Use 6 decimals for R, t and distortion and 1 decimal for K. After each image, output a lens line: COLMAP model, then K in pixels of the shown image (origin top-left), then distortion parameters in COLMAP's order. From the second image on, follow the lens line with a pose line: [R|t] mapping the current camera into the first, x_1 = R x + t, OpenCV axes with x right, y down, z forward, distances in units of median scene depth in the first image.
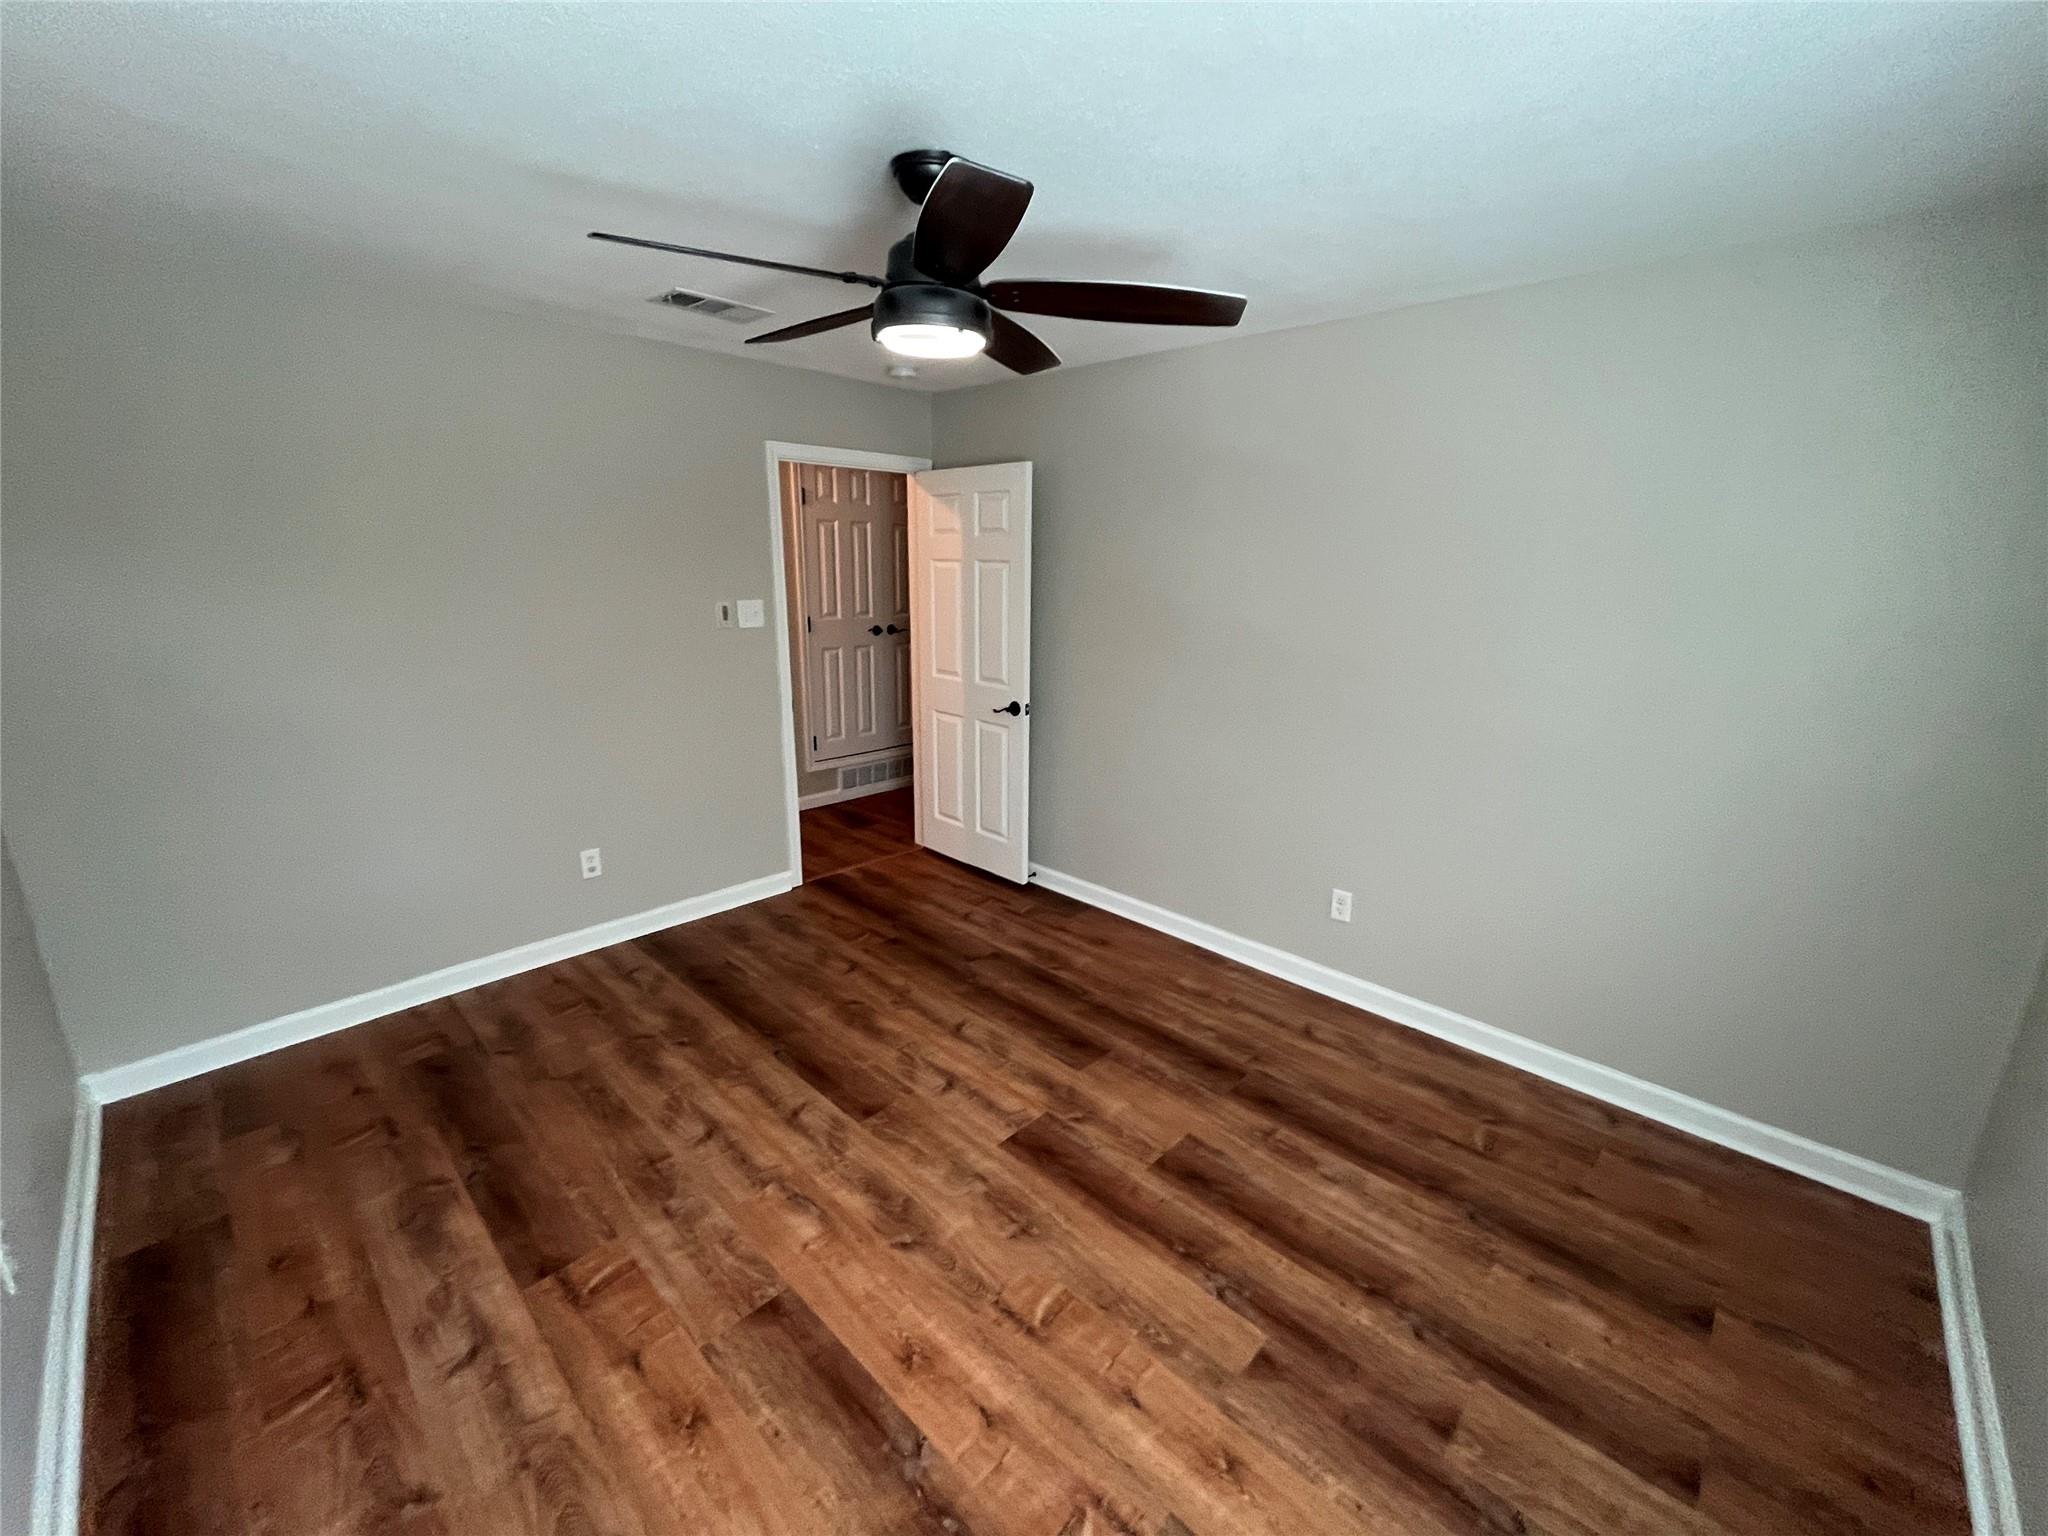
lens RADIAL K [[825.7, 0, 1025.3], [0, 825.7, 768.8], [0, 0, 1]] dist [-0.002759, -0.000249]
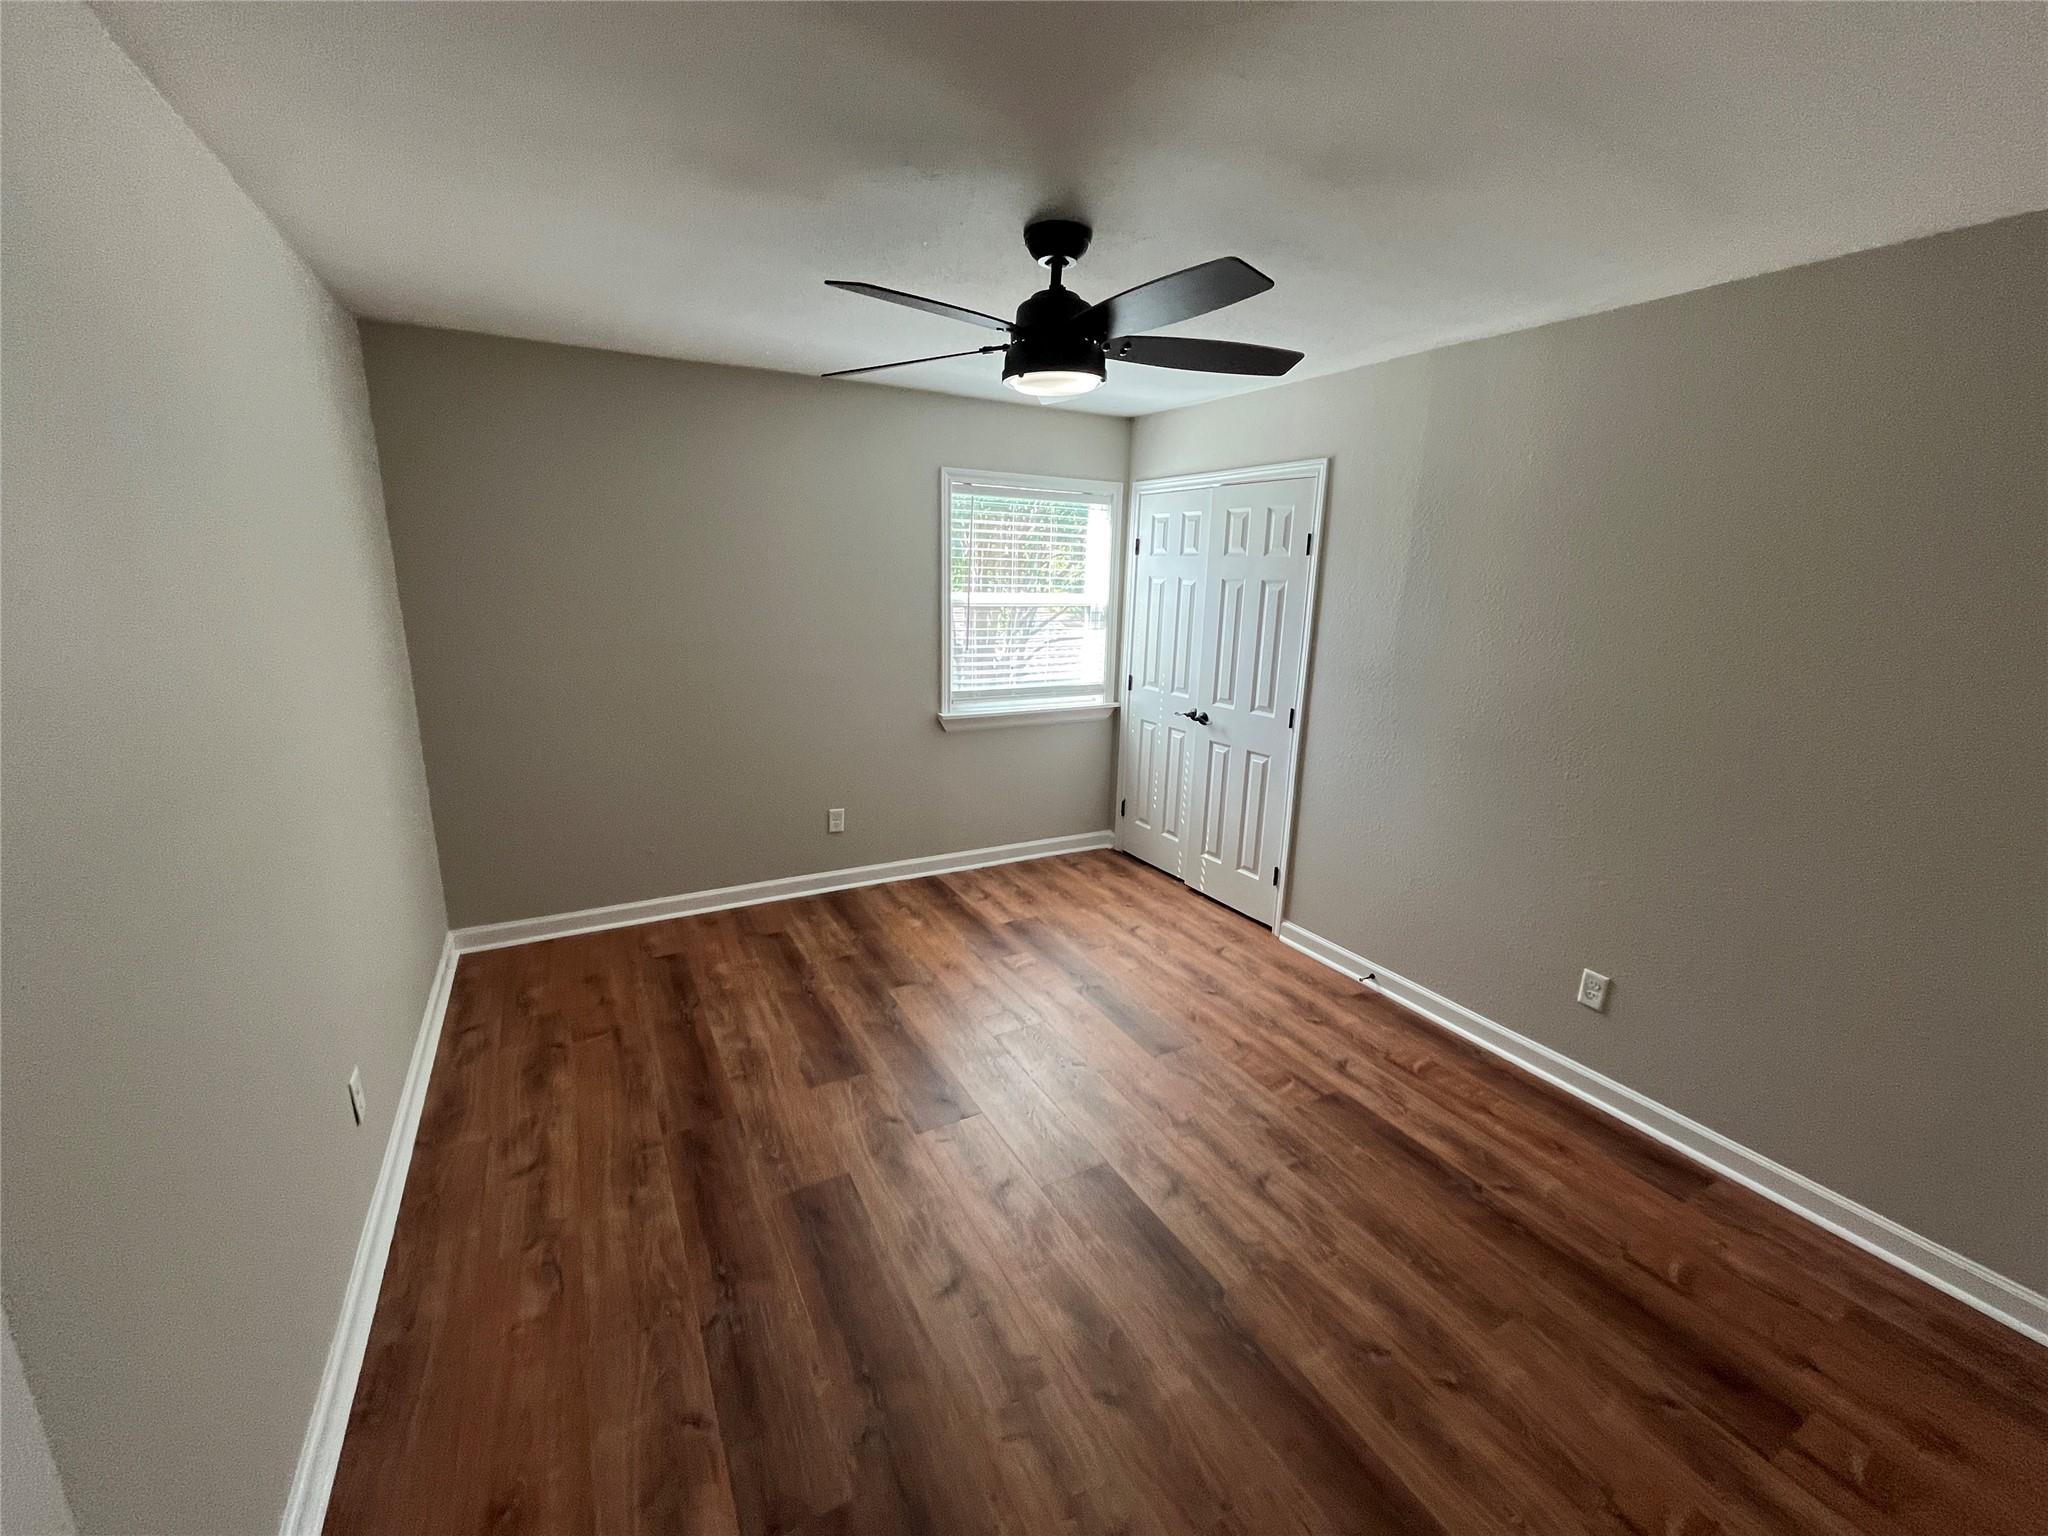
lens RADIAL K [[825.7, 0, 1027.3], [0, 825.7, 766.0], [0, 0, 1]] dist [-0.002759, -0.000249]
pose [[-0.954290, -0.106584, 0.279232, -0.324151], [0.038840, 0.882108, 0.469443, -0.419866], [-0.296348, 0.458830, -0.837647, 1.577658]]
